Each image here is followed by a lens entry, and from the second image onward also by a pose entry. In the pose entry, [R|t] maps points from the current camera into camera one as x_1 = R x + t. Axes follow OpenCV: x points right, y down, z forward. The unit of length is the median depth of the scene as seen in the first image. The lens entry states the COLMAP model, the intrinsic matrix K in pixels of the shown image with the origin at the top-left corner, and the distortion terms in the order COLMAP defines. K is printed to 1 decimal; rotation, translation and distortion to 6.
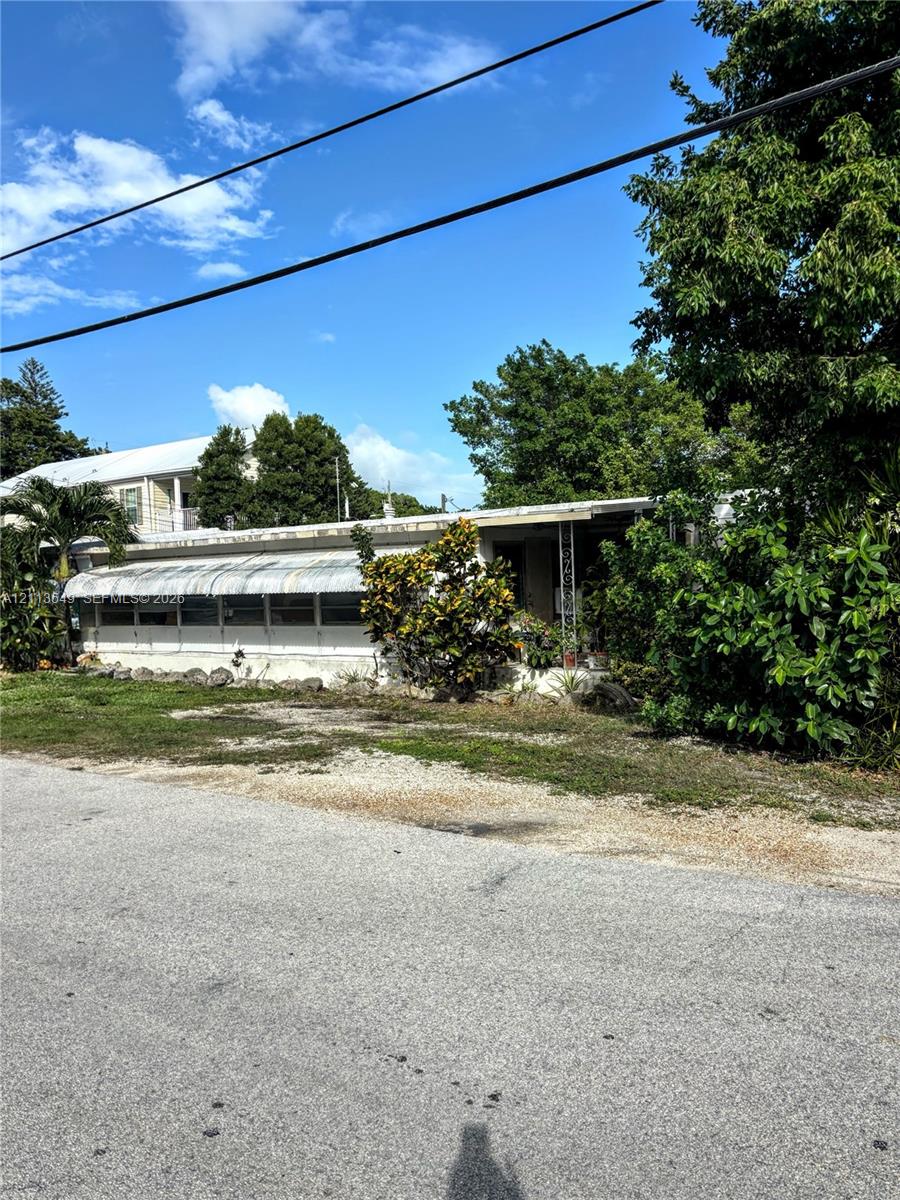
lens RADIAL K [[917.2, 0, 450.0], [0, 917.2, 600.0], [0, 0, 1]] dist [0.032996, 0.000684]
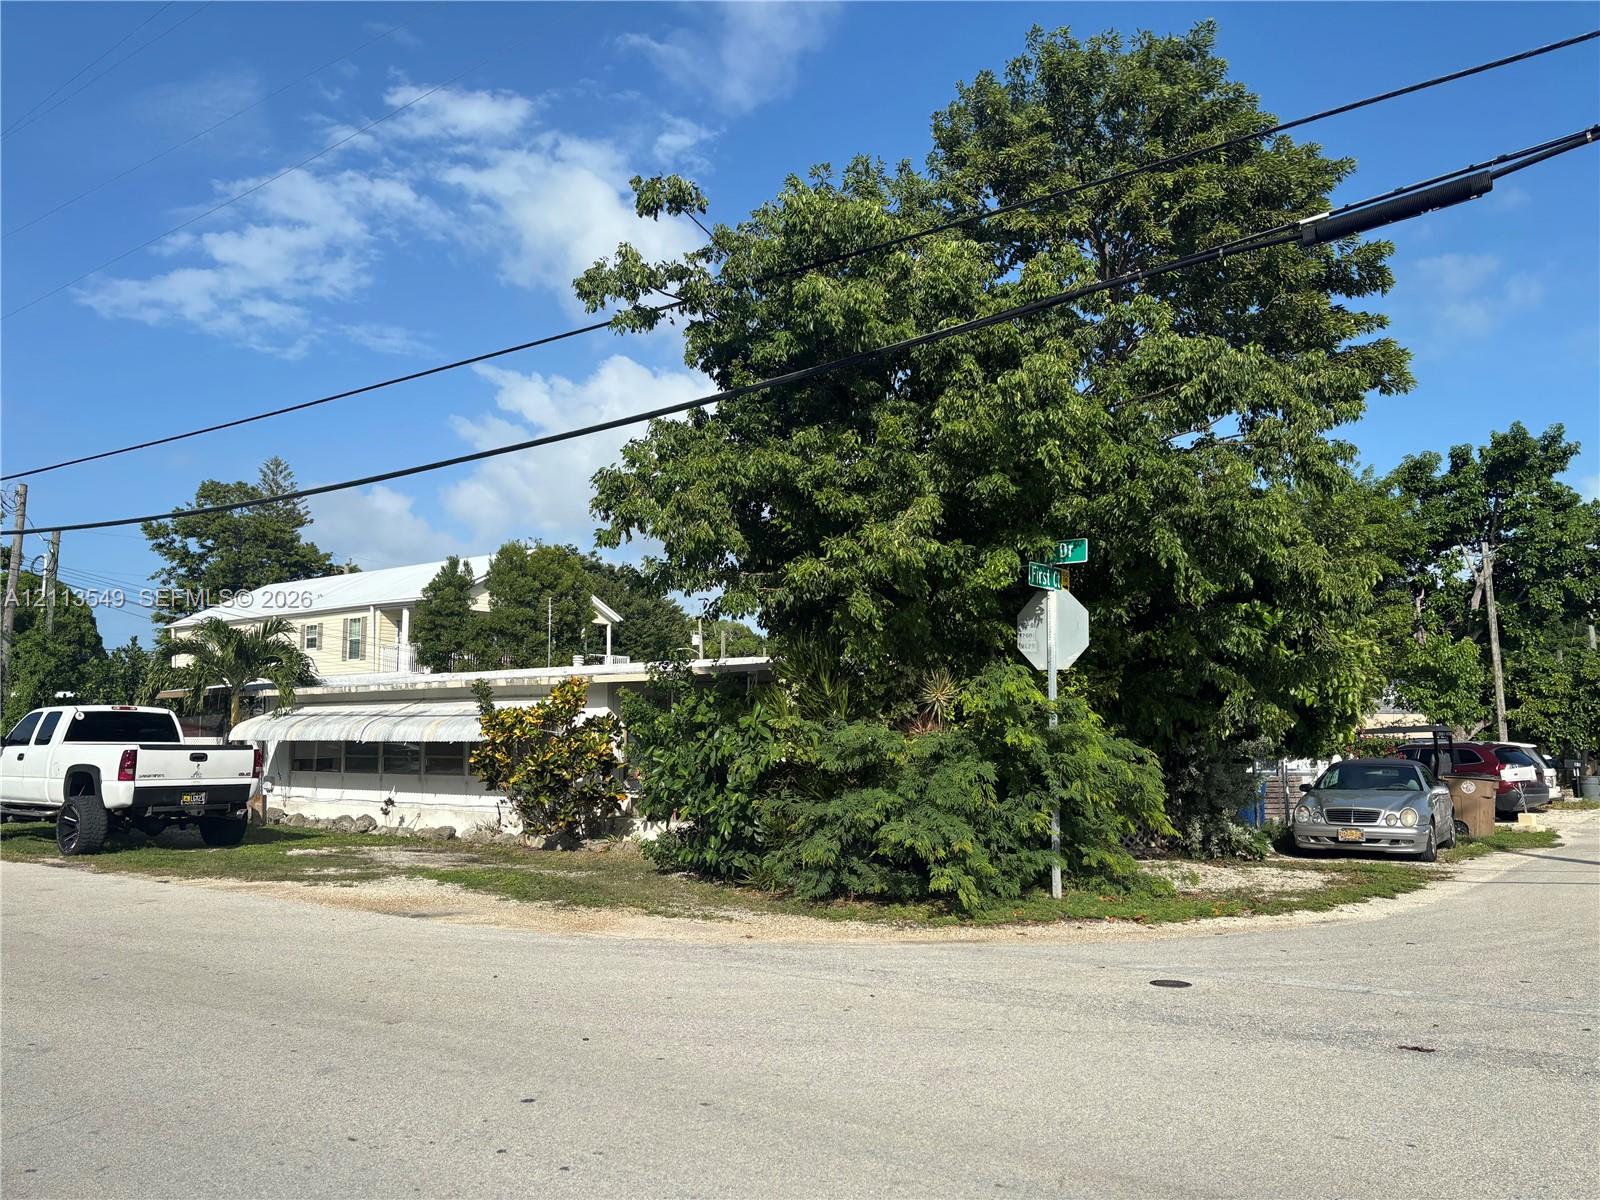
lens RADIAL K [[1222.9, 0, 800.0], [0, 1222.9, 600.0], [0, 0, 1]] dist [0.032996, 0.000684]
pose [[0.999186, 0.026925, -0.030024, 0.222273], [-0.030605, 0.991075, -0.129742, 0.000840], [0.026263, 0.130555, 0.991093, -0.299578]]
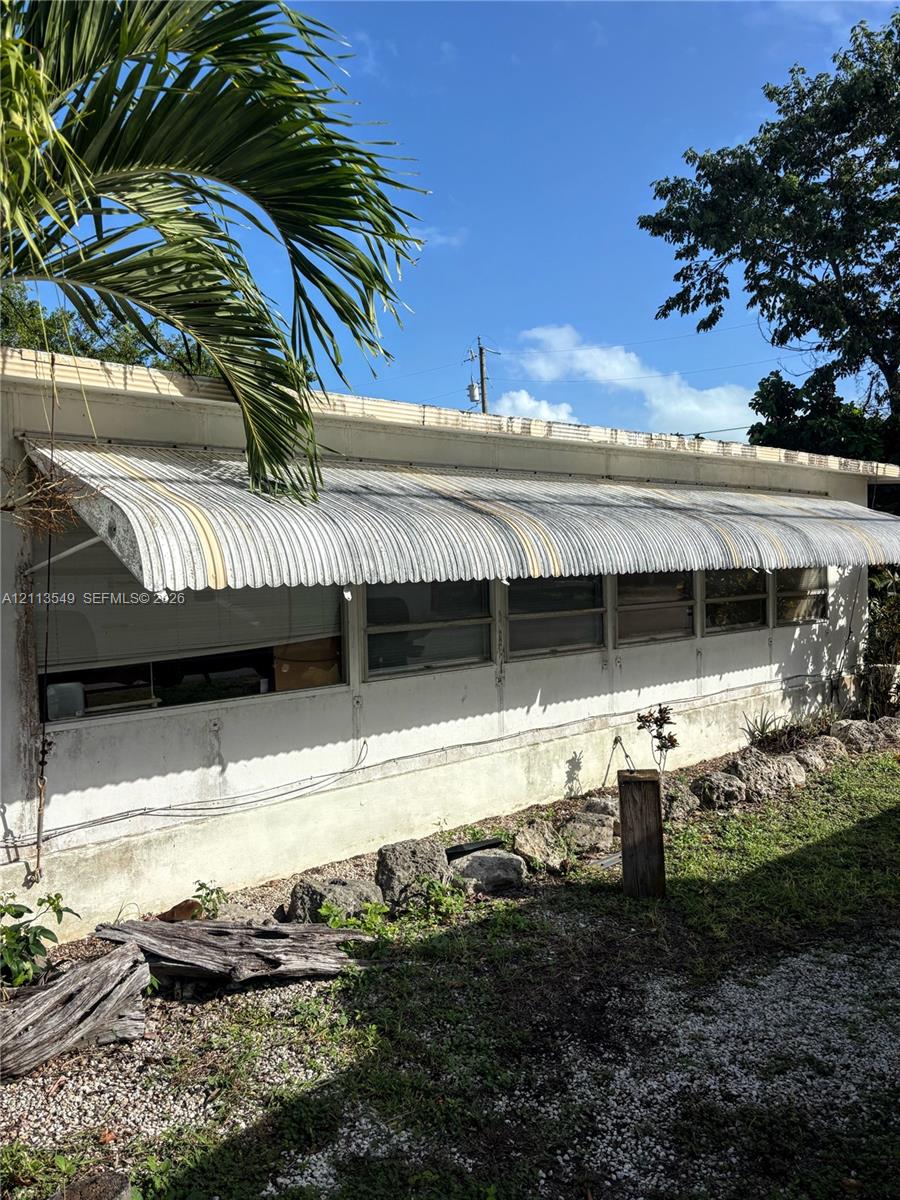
lens RADIAL K [[917.2, 0, 450.0], [0, 917.2, 600.0], [0, 0, 1]] dist [0.032996, 0.000684]
pose [[0.167841, 0.018914, 0.985633, -0.583542], [0.066359, 0.997331, -0.030439, 0.011629], [-0.983578, 0.070515, 0.166138, 0.908596]]
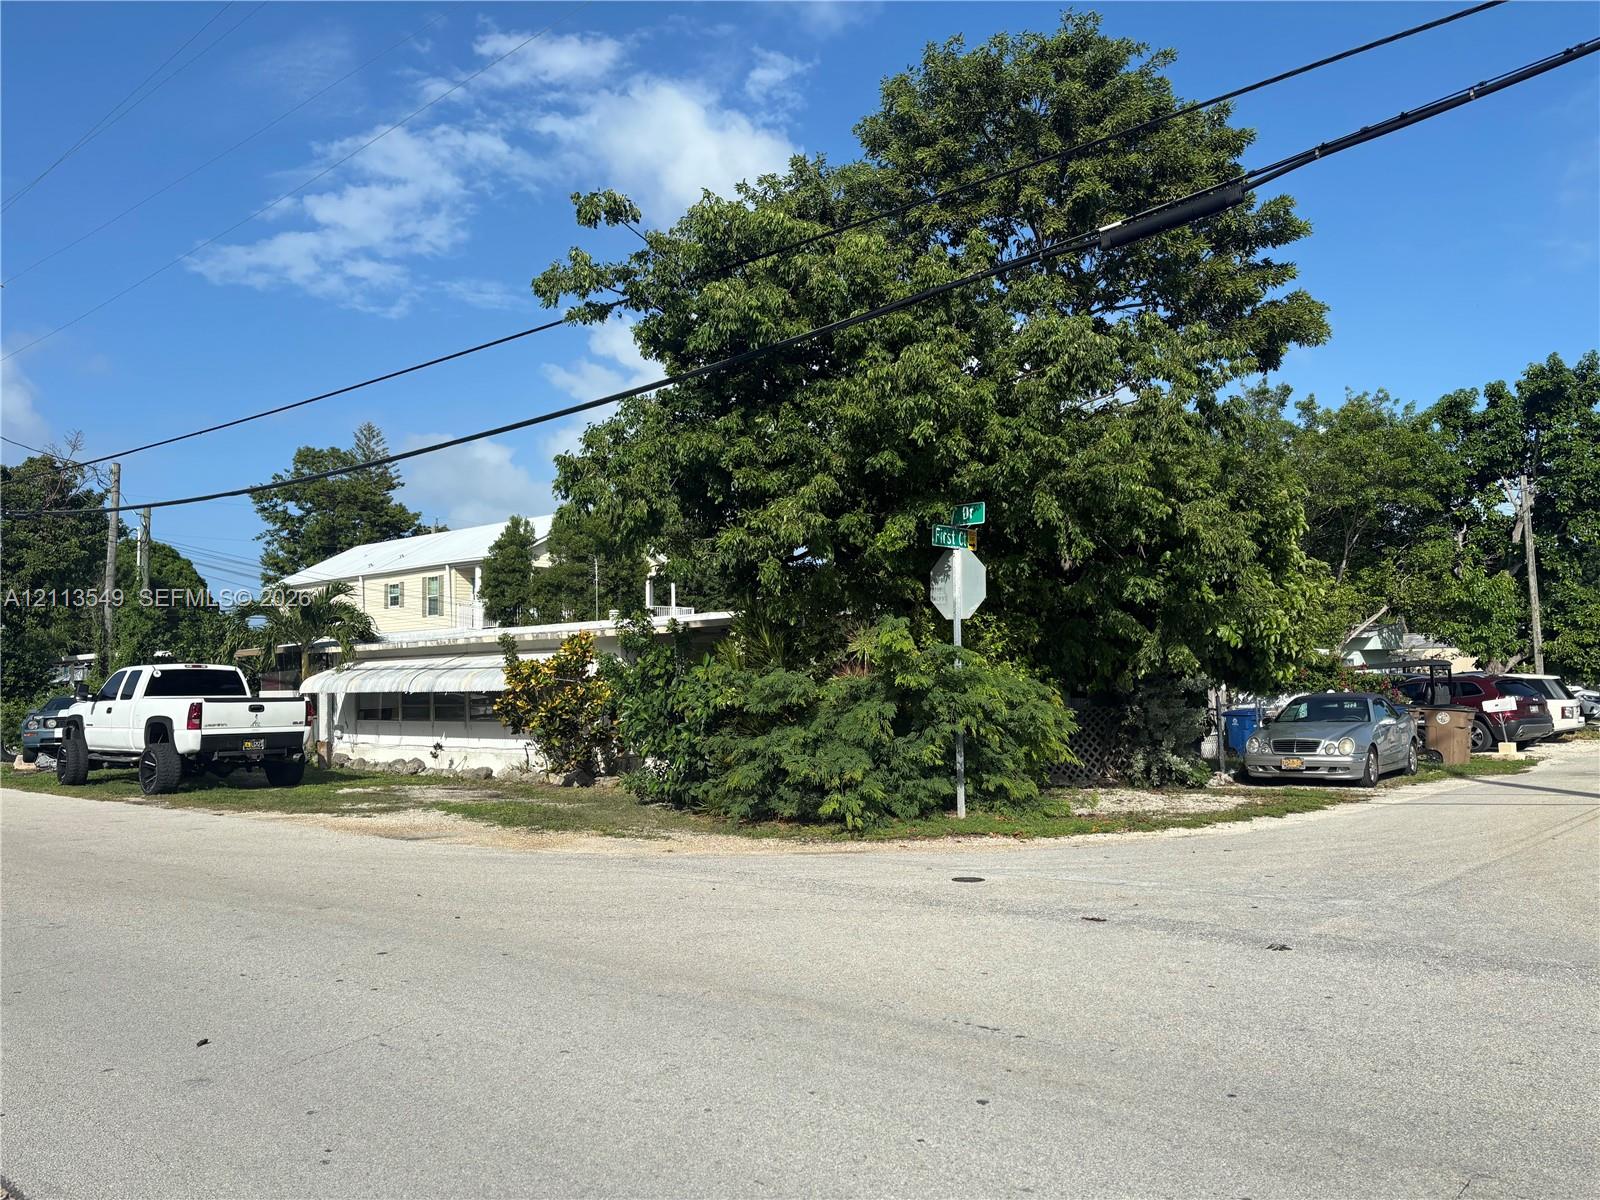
lens RADIAL K [[1226.5, 0, 820.2], [0, 1226.5, 607.0], [0, 0, 1]] dist [0.040762, -0.002289]
pose [[0.995155, 0.007208, -0.098056, 0.330524], [-0.014843, 0.996892, -0.077365, -0.000336], [0.097194, 0.078446, 0.992169, -0.387318]]
